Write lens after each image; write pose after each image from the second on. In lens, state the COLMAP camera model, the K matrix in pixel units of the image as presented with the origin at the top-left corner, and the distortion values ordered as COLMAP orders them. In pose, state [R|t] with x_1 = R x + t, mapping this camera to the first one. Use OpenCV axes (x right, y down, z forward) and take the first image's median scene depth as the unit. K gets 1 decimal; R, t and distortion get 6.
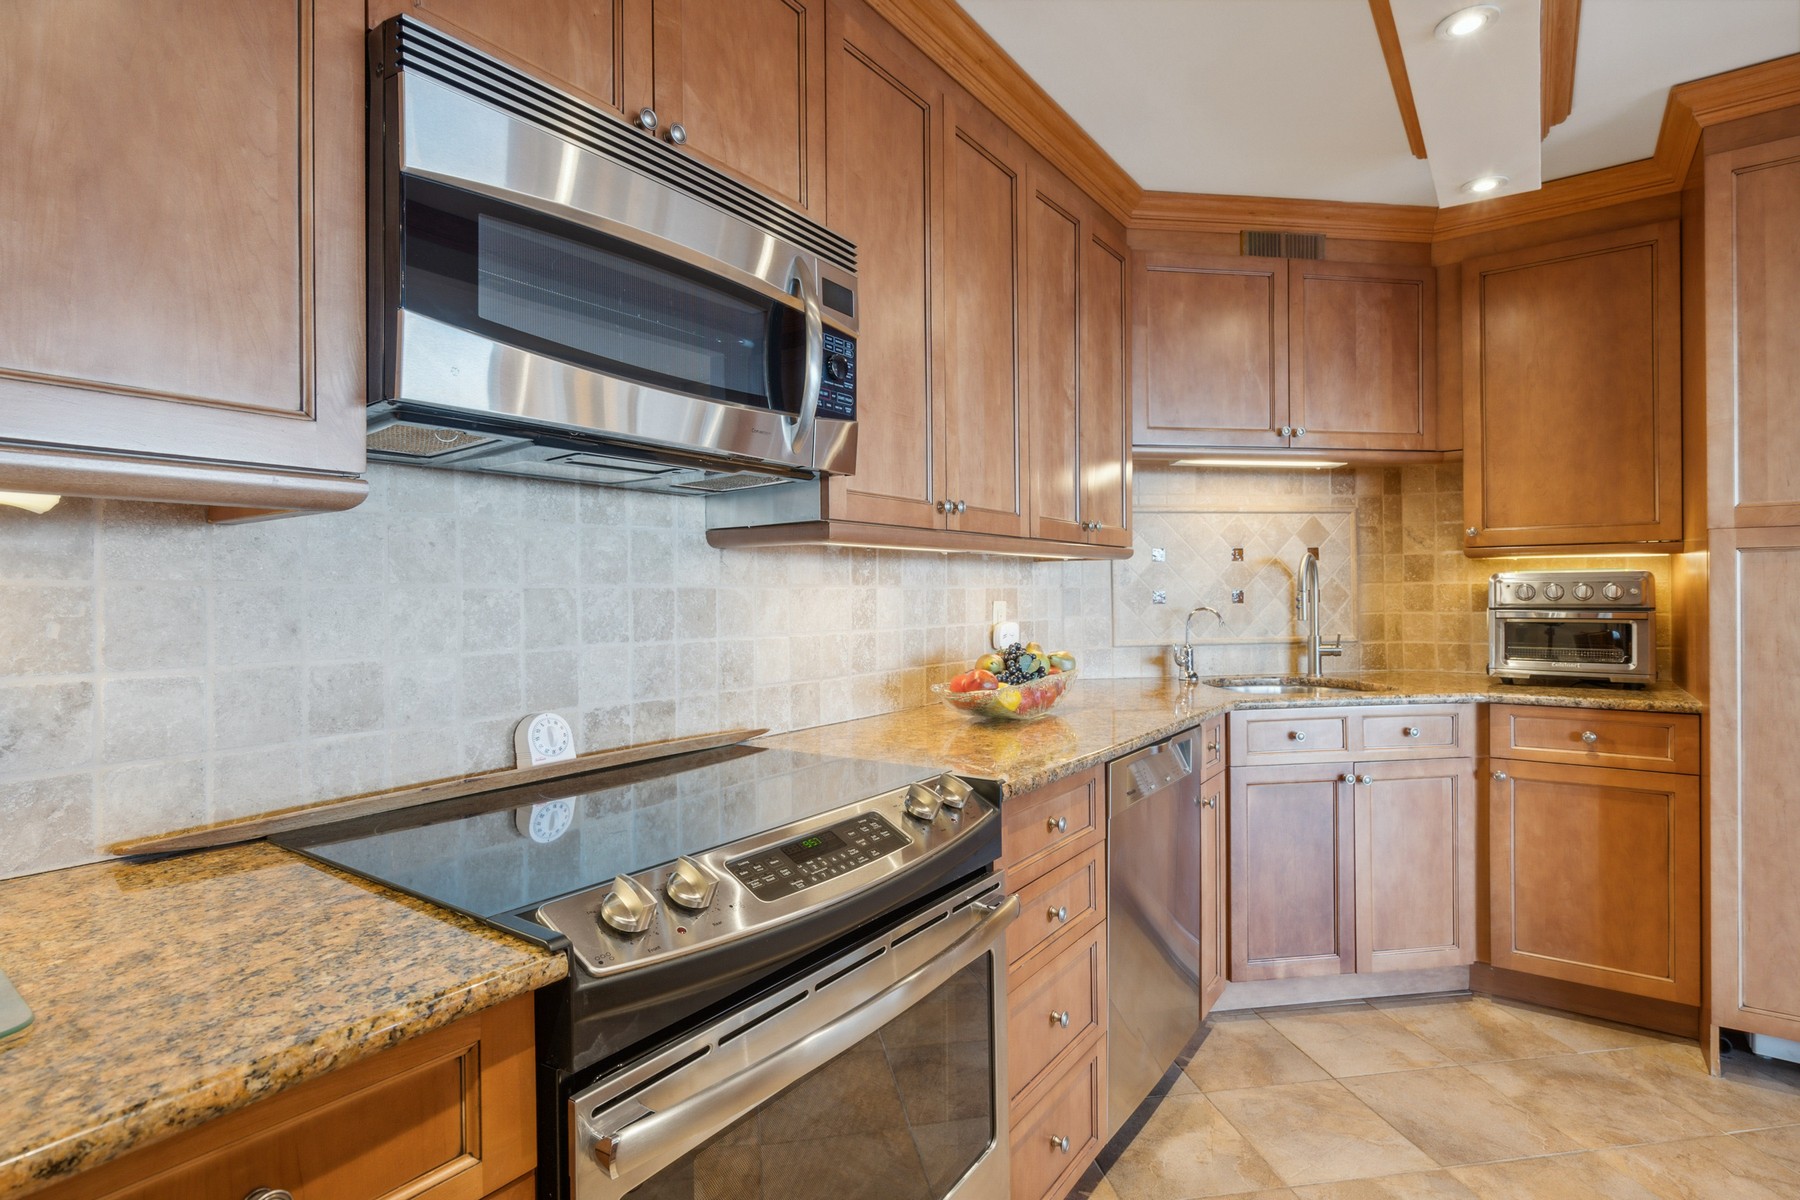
lens RADIAL K [[884.6, 0, 907.6], [0, 884.6, 595.4], [0, 0, 1]] dist [0.002003, 0.001091]
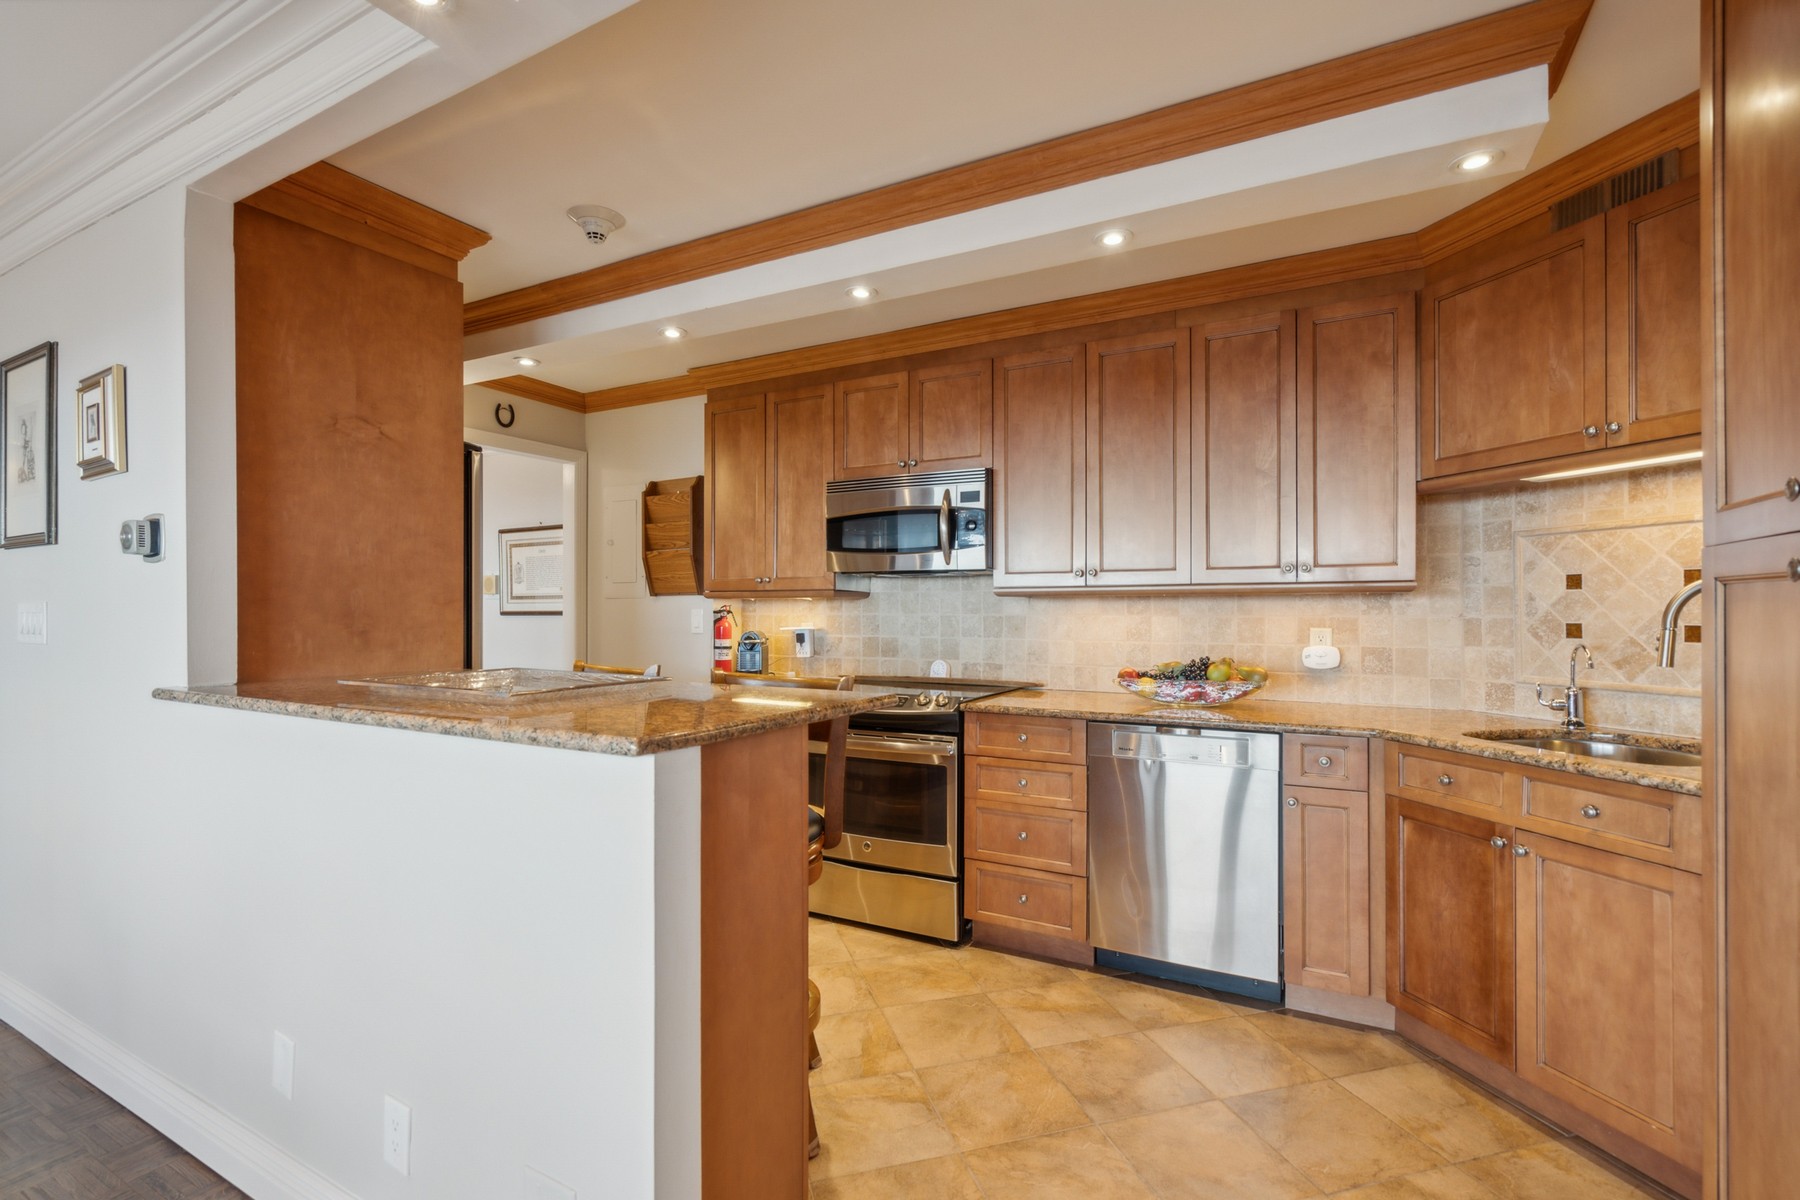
lens RADIAL K [[837.9, 0, 907.2], [0, 837.9, 605.8], [0, 0, 1]] dist [0.002661, 0.004173]
pose [[0.132629, 0.005071, -0.991153, 1.416074], [-0.003578, 0.999983, 0.004637, -0.032717], [0.991159, 0.002931, 0.132645, 0.348437]]
